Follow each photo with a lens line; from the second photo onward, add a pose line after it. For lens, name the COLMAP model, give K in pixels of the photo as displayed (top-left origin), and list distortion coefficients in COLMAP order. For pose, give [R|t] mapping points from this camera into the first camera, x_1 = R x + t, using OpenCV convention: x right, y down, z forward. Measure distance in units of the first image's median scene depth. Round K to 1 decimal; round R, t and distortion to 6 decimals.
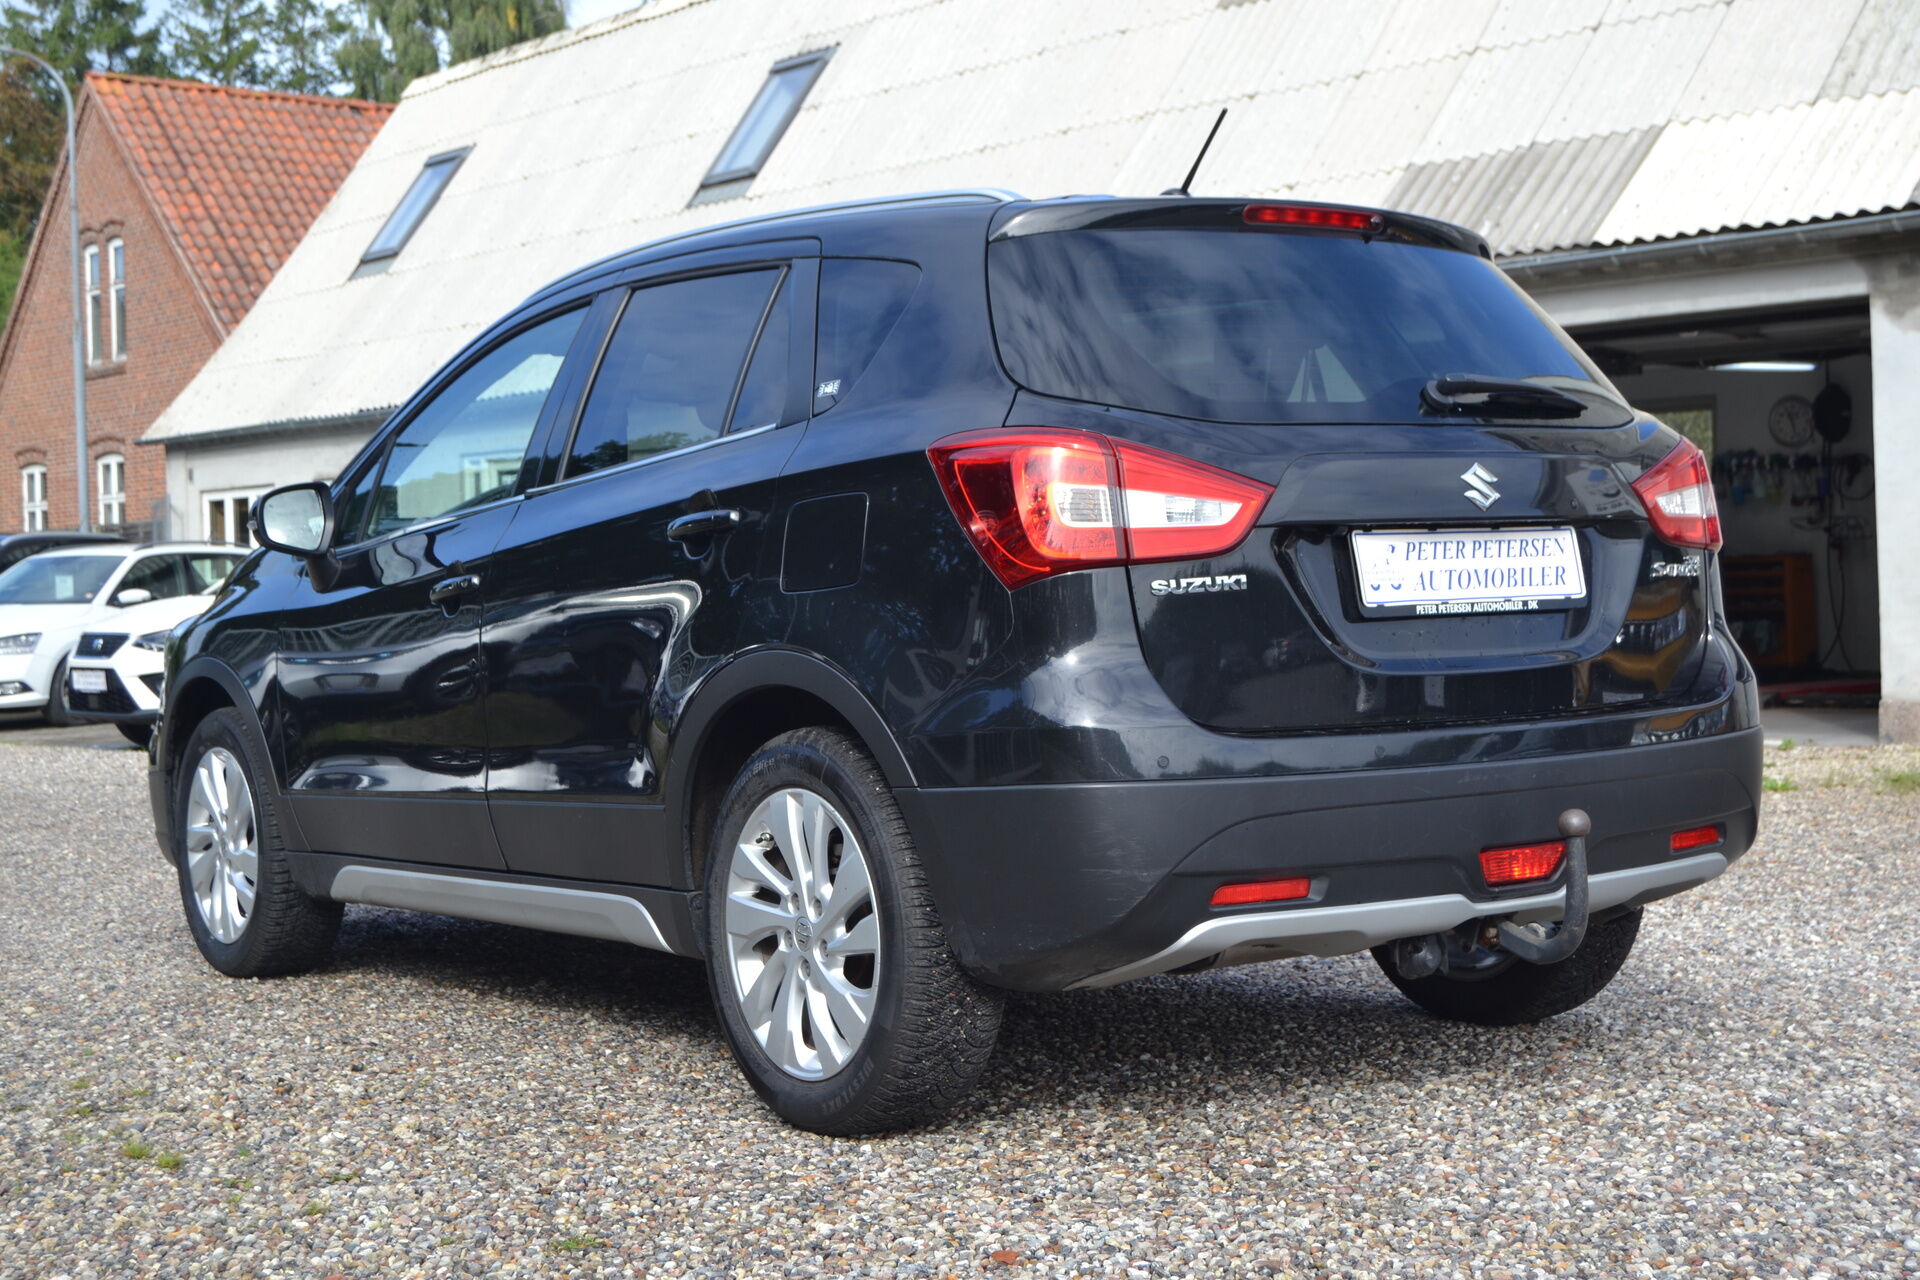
lens RADIAL K [[2870.0, 0, 968.0], [0, 2870.0, 637.0], [0, 0, 1]] dist [-0.077434, 0.000000]
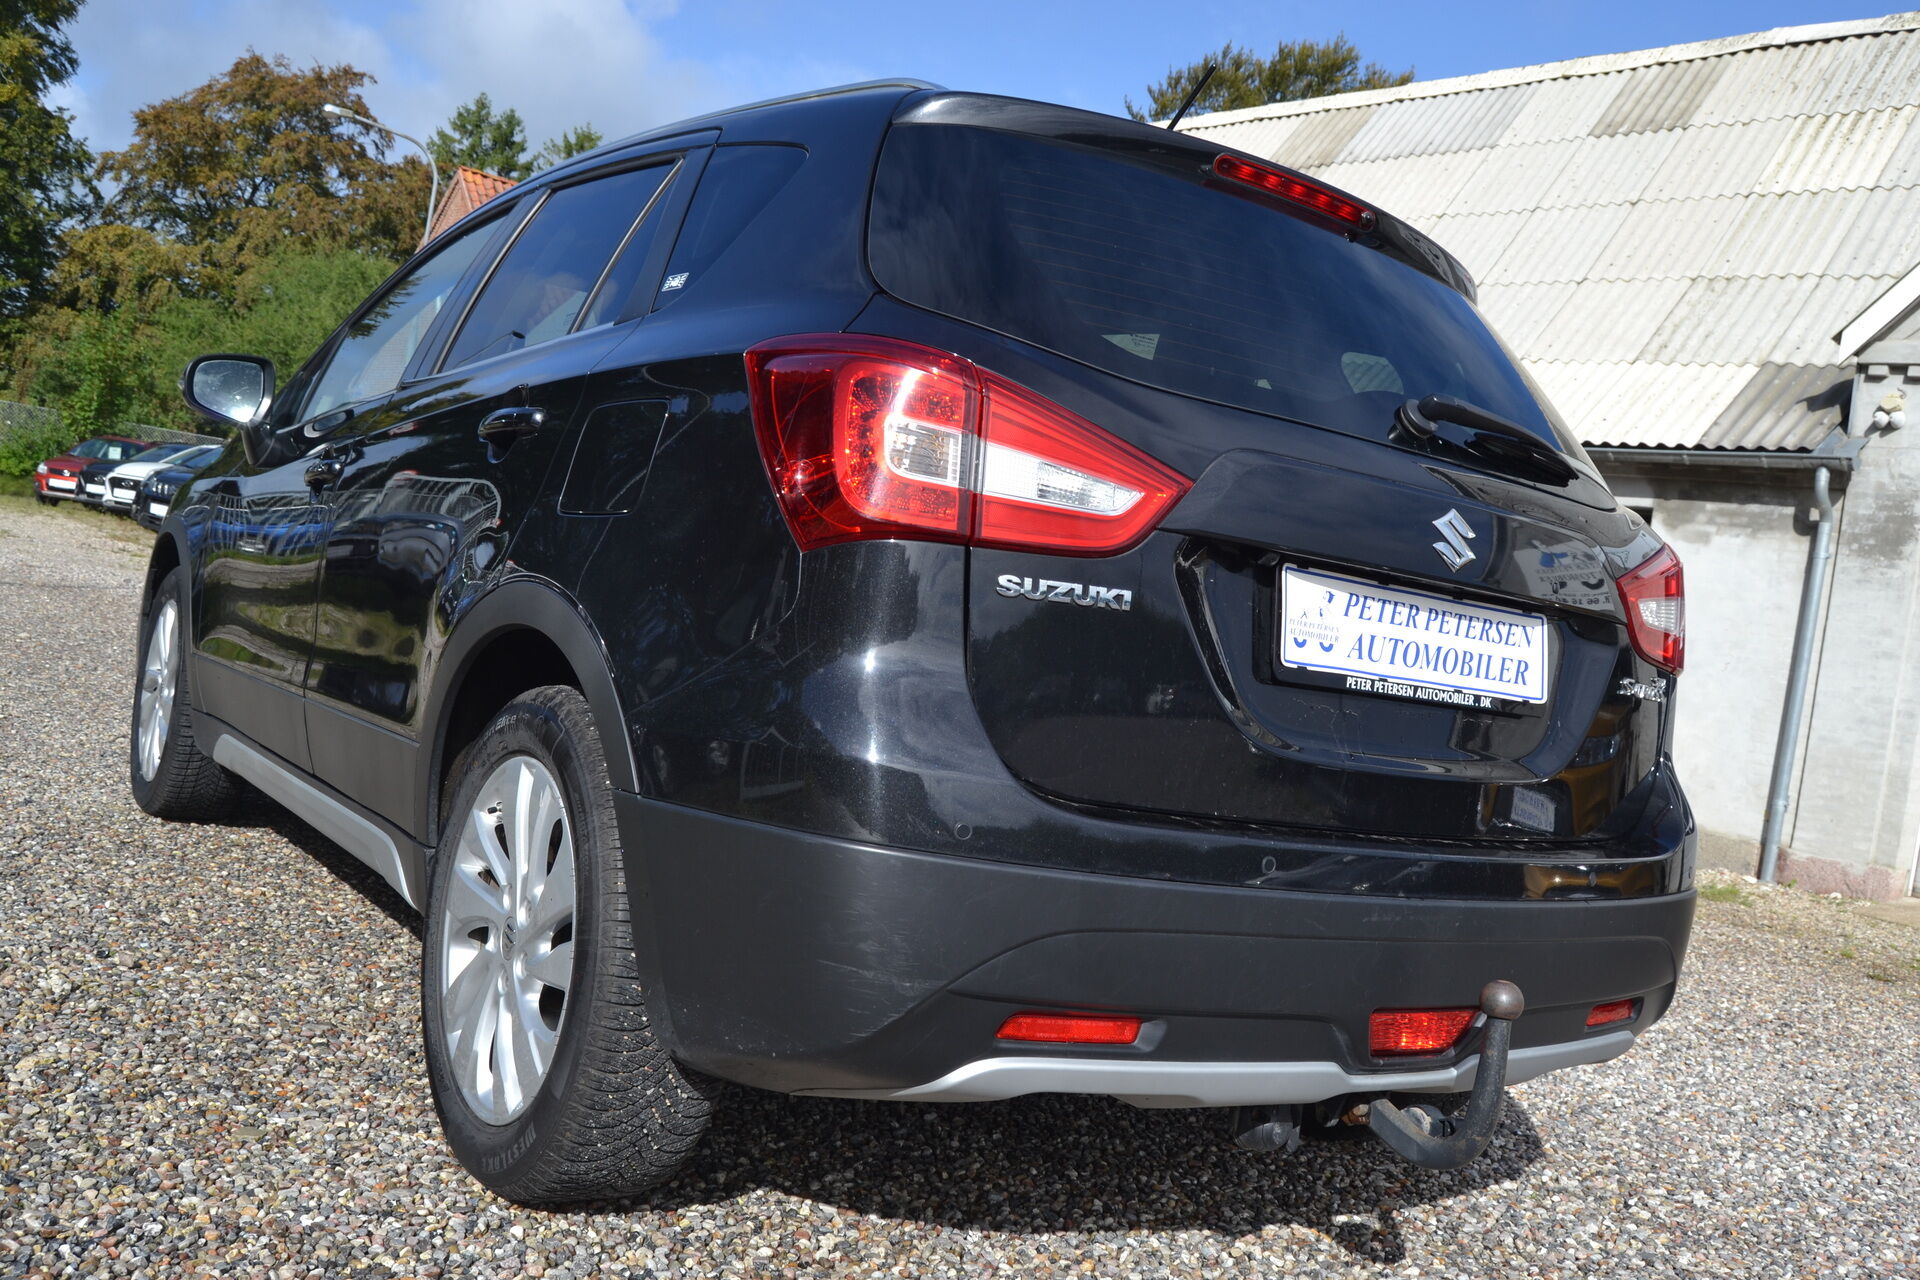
lens RADIAL K [[1833.3, 0, 954.7], [0, 1833.3, 631.5], [0, 0, 1]] dist [-0.109108, 0.000000]
pose [[0.982856, 0.183947, -0.012581, 0.057007], [-0.184010, 0.982916, -0.004060, -0.001500], [0.011620, 0.006305, 0.999913, 0.504795]]
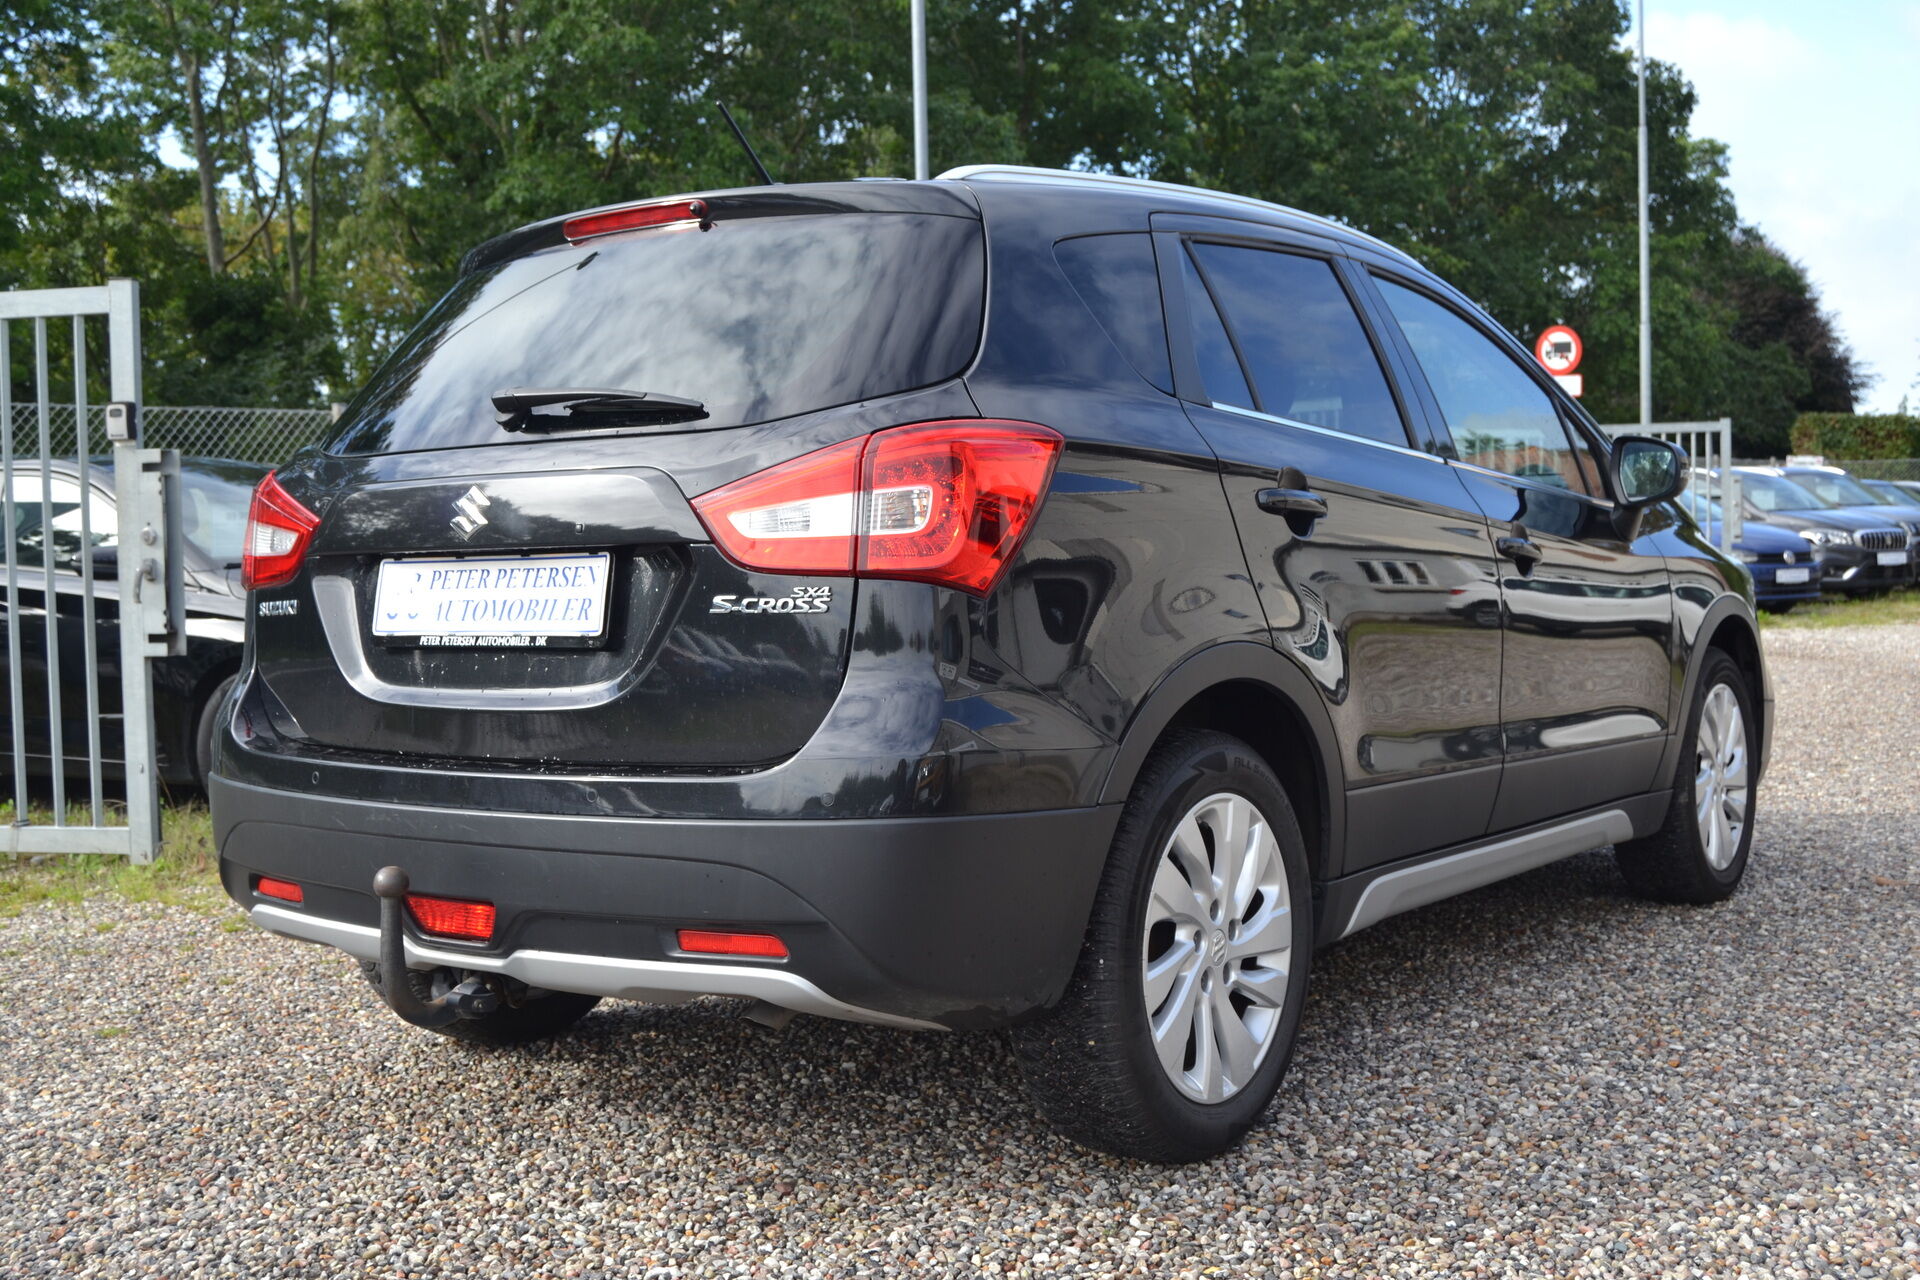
lens RADIAL K [[2206.0, 0, 953.0], [0, 2206.0, 646.1], [0, 0, 1]] dist [-0.031996, 0.000000]
pose [[0.299603, 0.055250, -0.952463, 0.907807], [-0.009458, 0.998445, 0.054943, -0.049620], [0.954017, -0.007453, 0.299660, 0.929221]]
